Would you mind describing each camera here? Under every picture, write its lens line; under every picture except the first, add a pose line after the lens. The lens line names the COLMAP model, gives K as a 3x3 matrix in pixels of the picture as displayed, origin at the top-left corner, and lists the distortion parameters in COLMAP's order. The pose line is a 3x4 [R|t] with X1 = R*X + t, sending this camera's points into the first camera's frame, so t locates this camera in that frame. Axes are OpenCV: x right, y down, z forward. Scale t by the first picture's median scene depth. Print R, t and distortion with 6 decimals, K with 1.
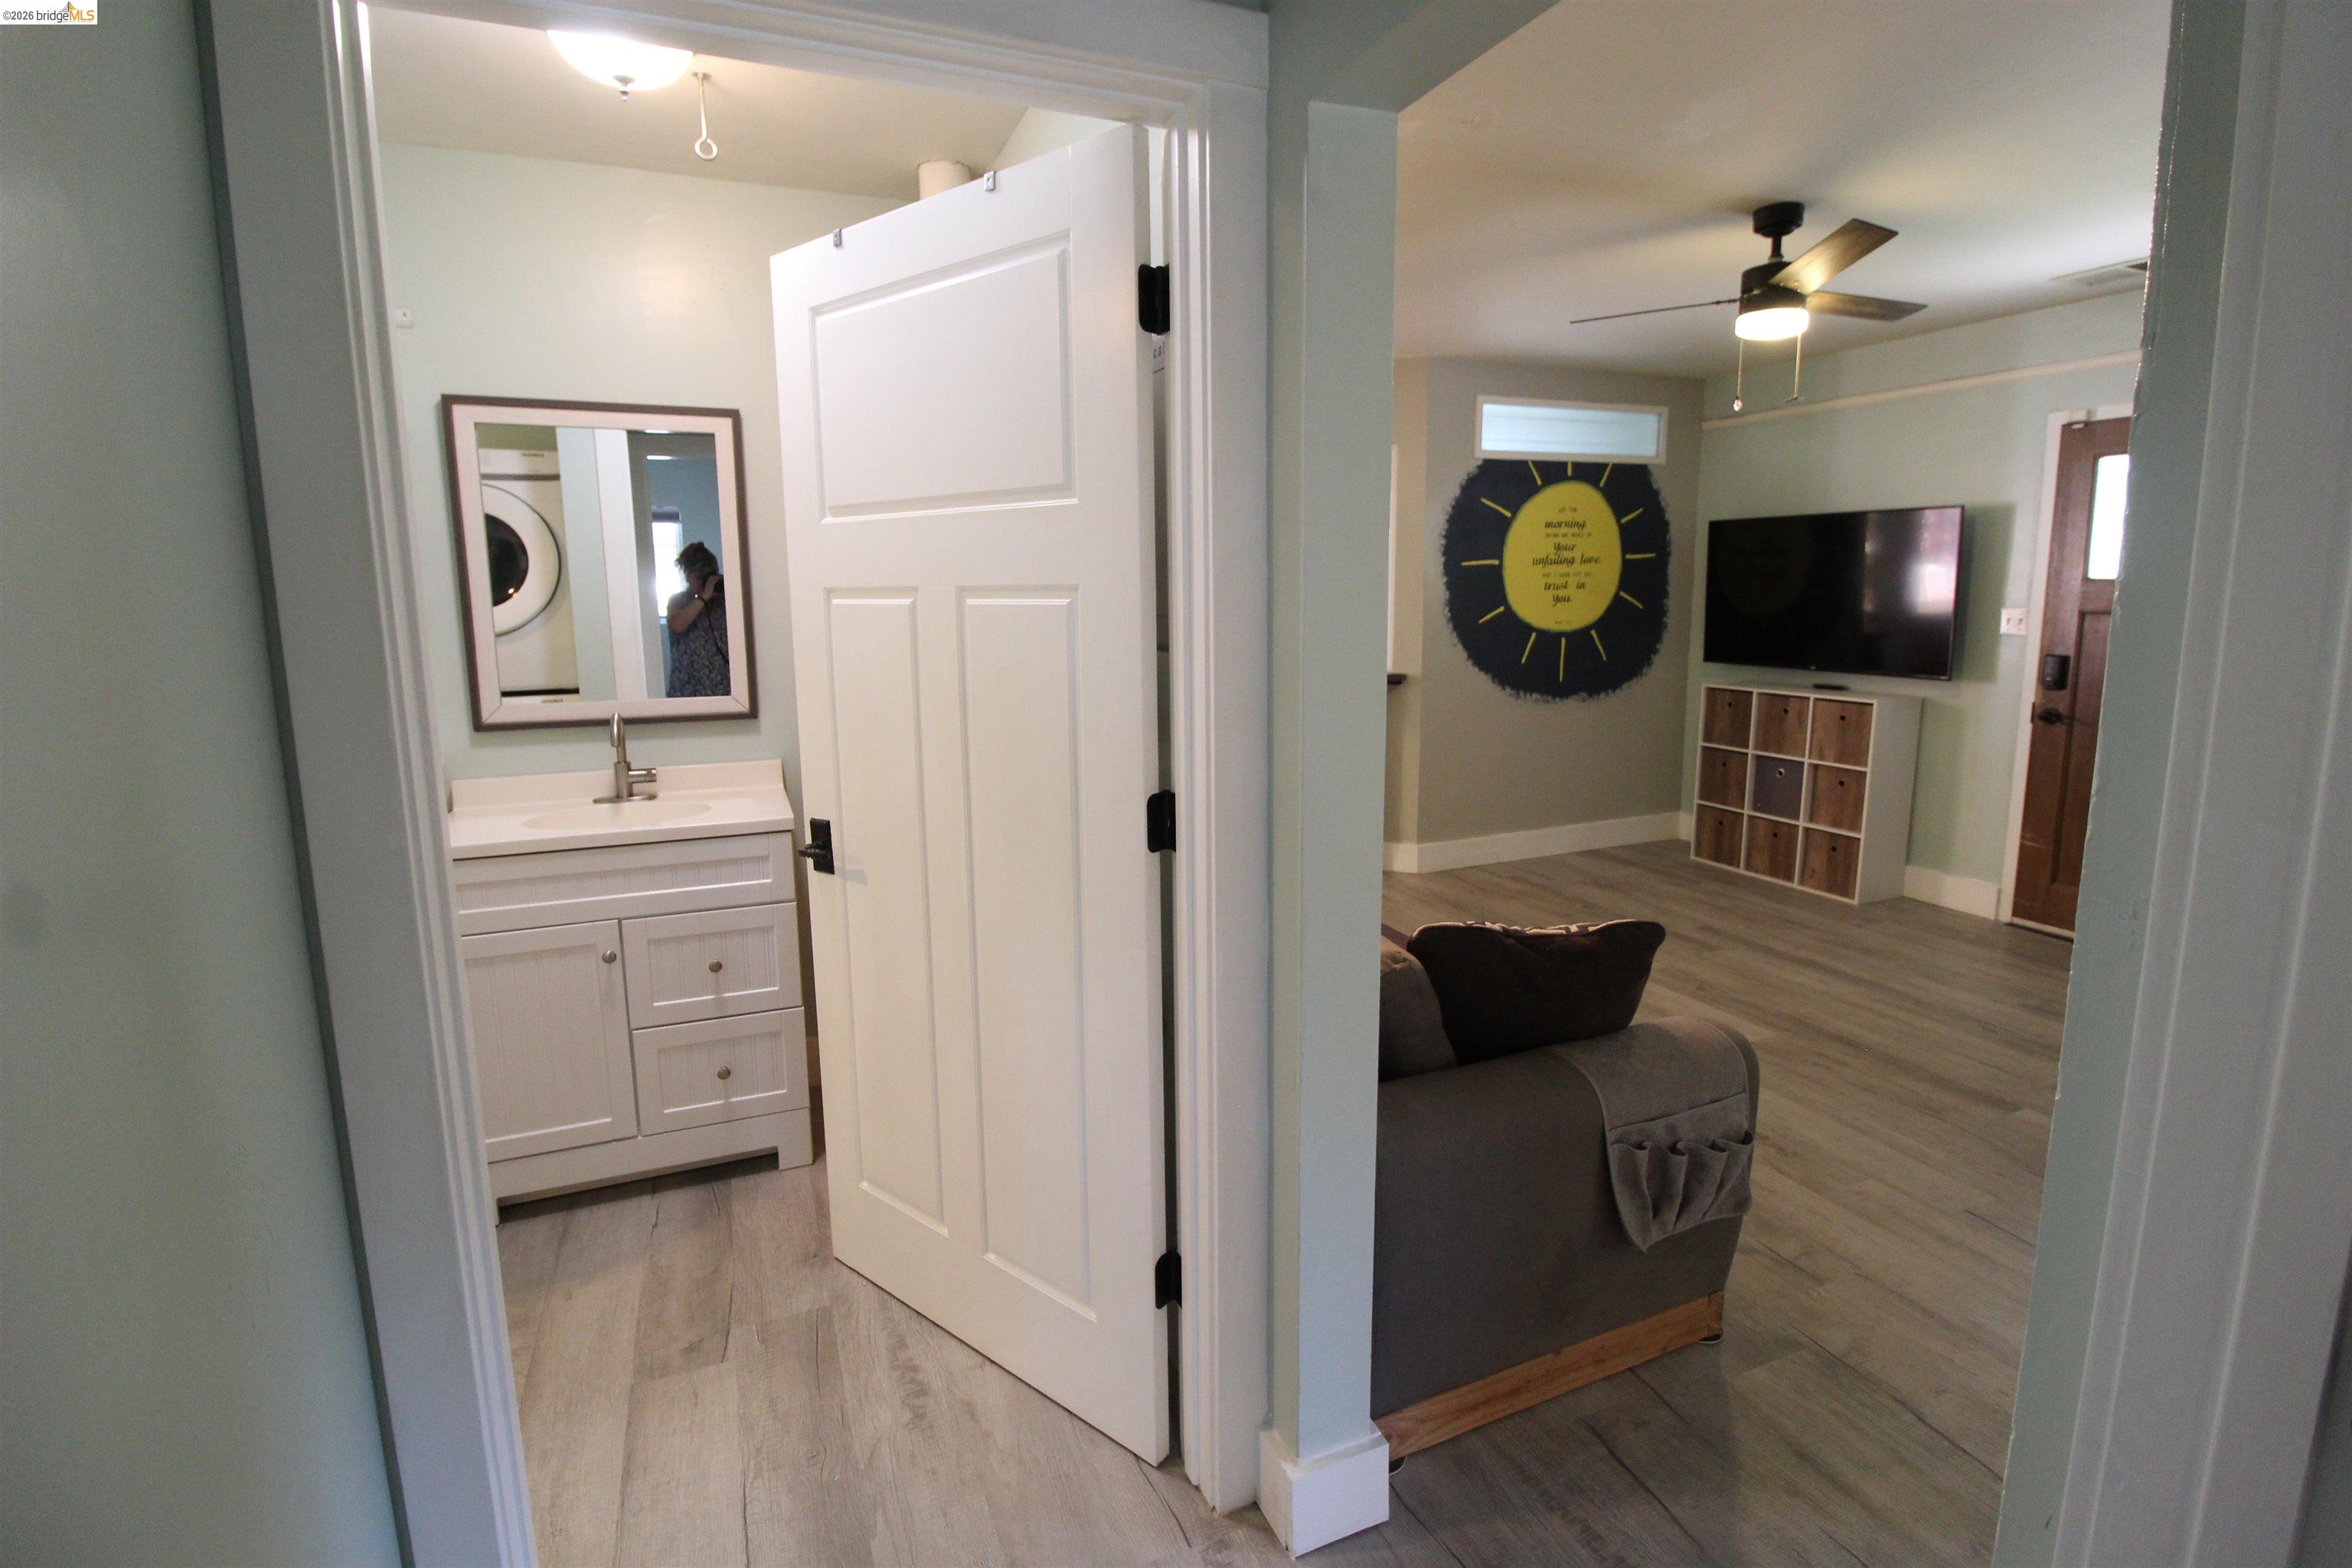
lens RADIAL K [[1084.7, 0, 1188.1], [0, 1084.7, 776.4], [0, 0, 1]] dist [-0.010436, -0.007969]
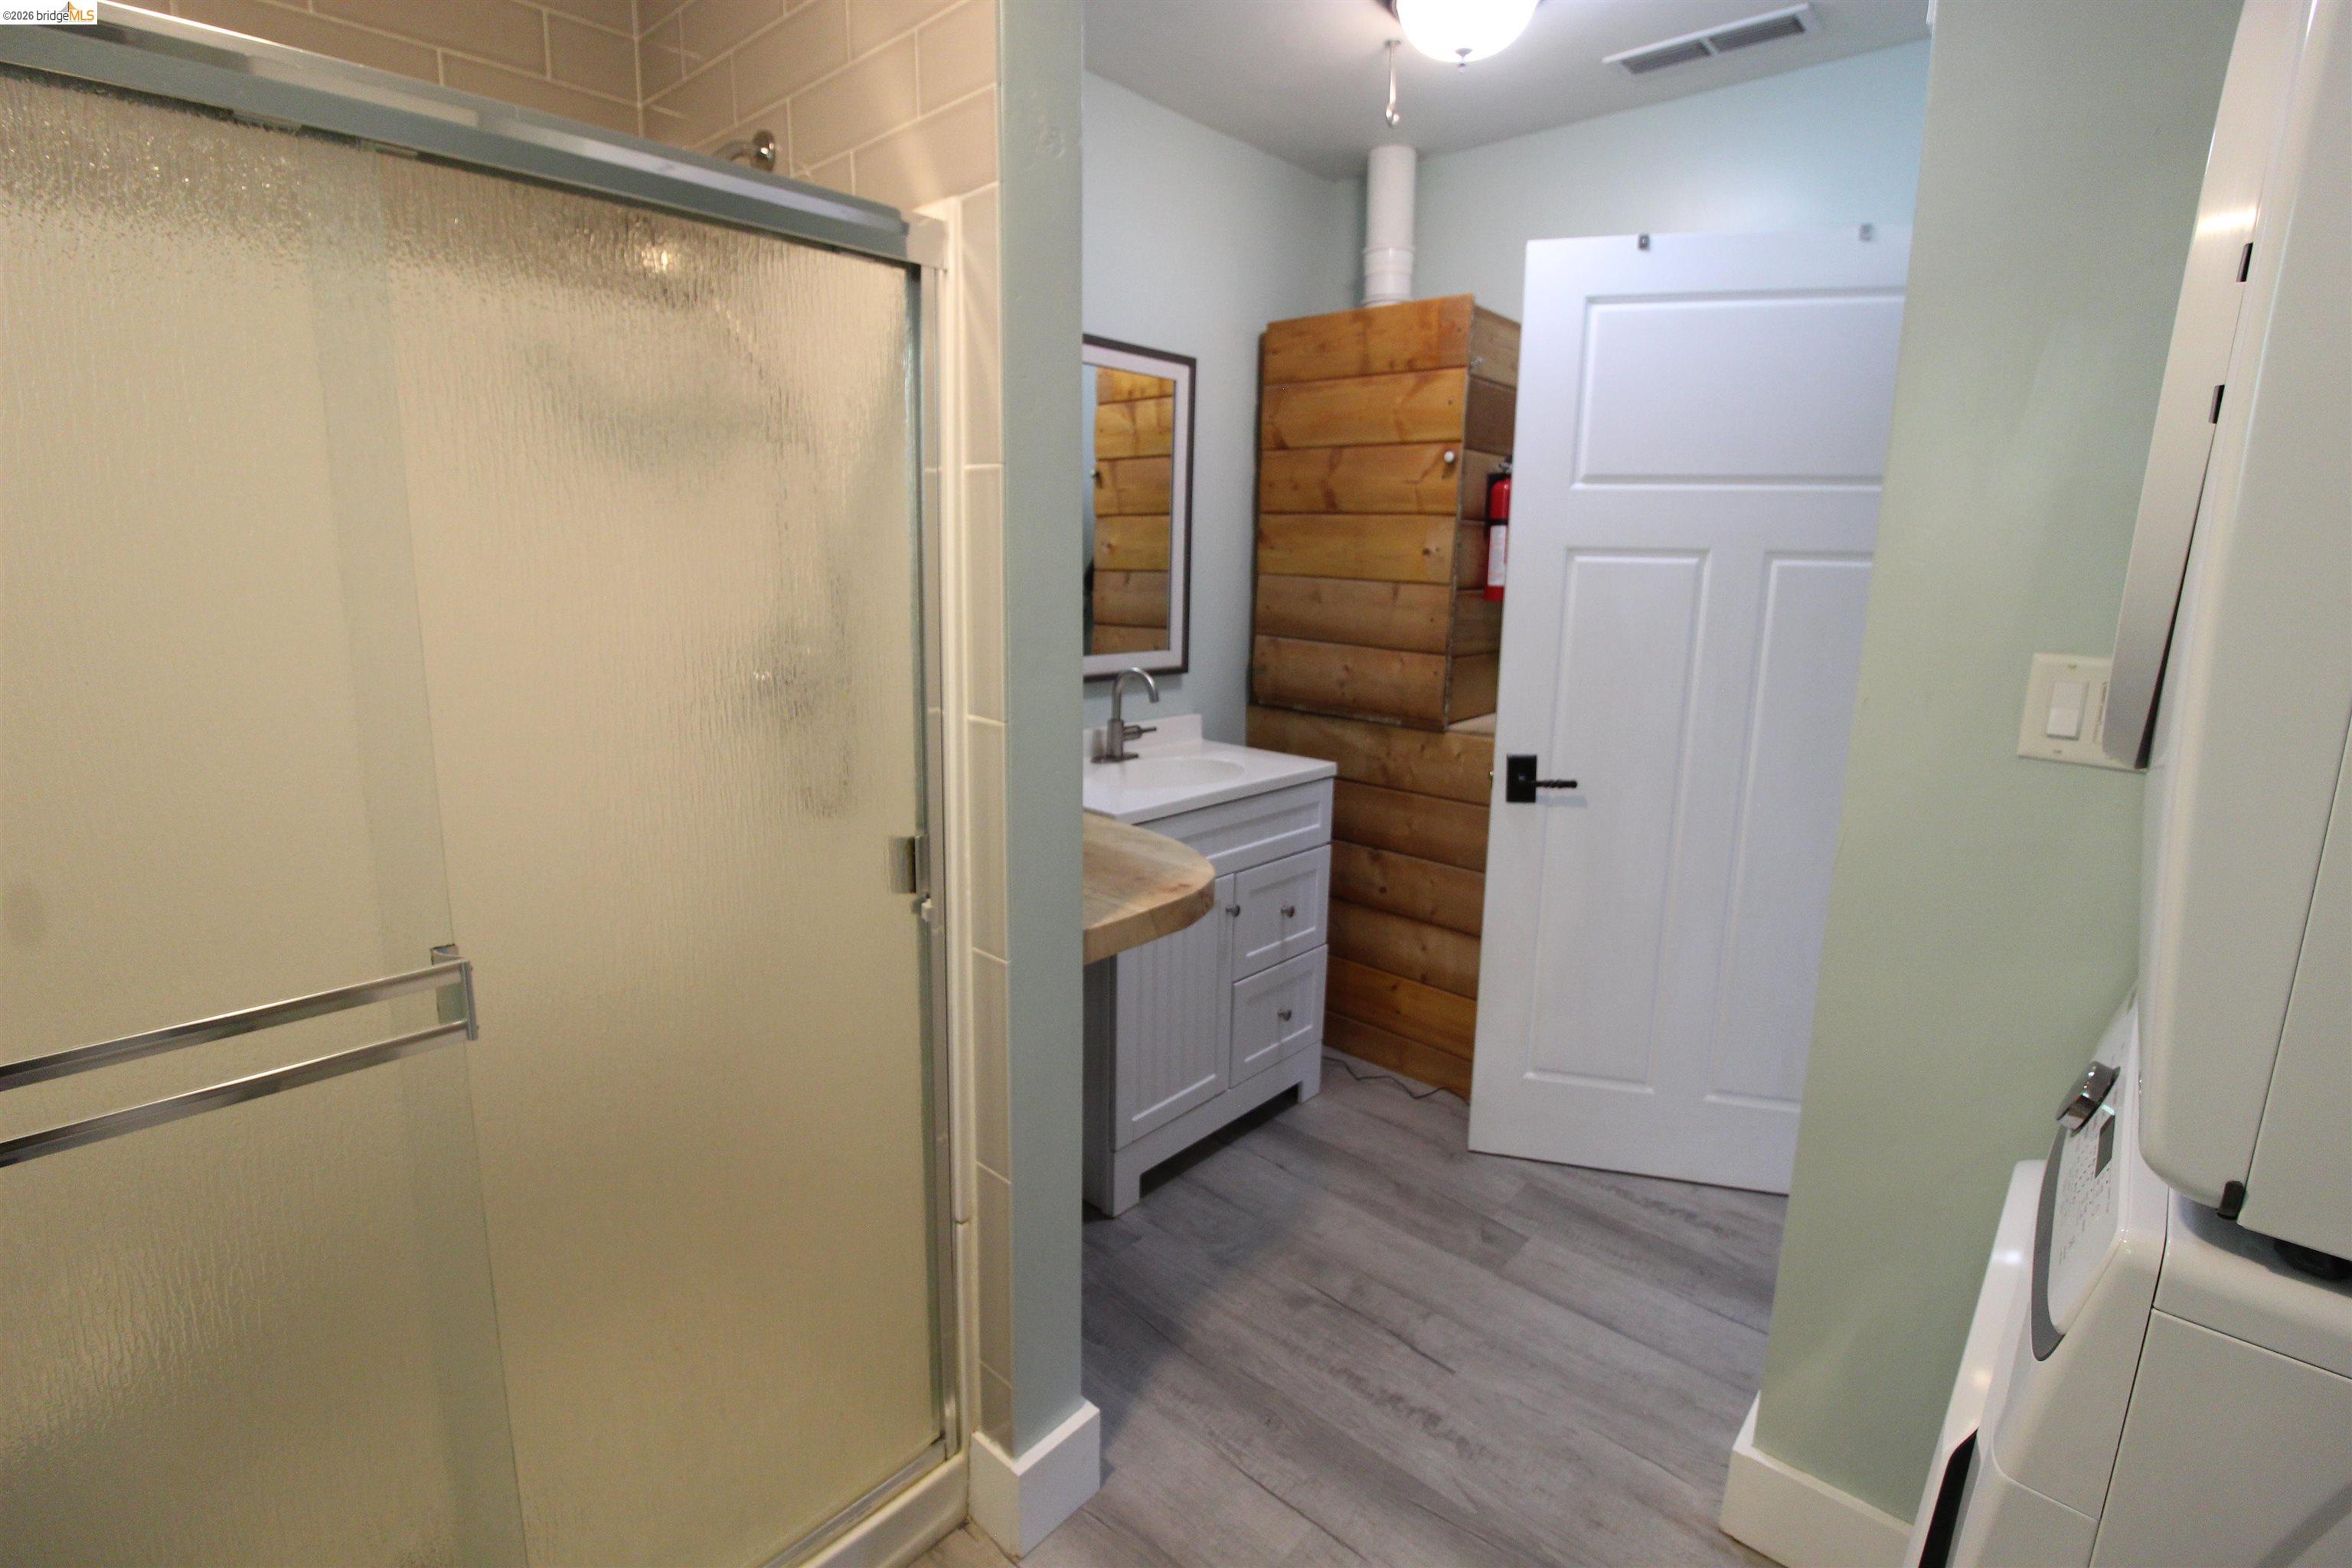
lens RADIAL K [[1084.7, 0, 1200.1], [0, 1084.7, 774.6], [0, 0, 1]] dist [-0.010436, -0.007969]
pose [[0.910876, -0.062713, 0.407886, -1.051827], [0.049359, 0.997847, 0.043193, -0.003684], [-0.409717, -0.019210, 0.912010, 0.110894]]
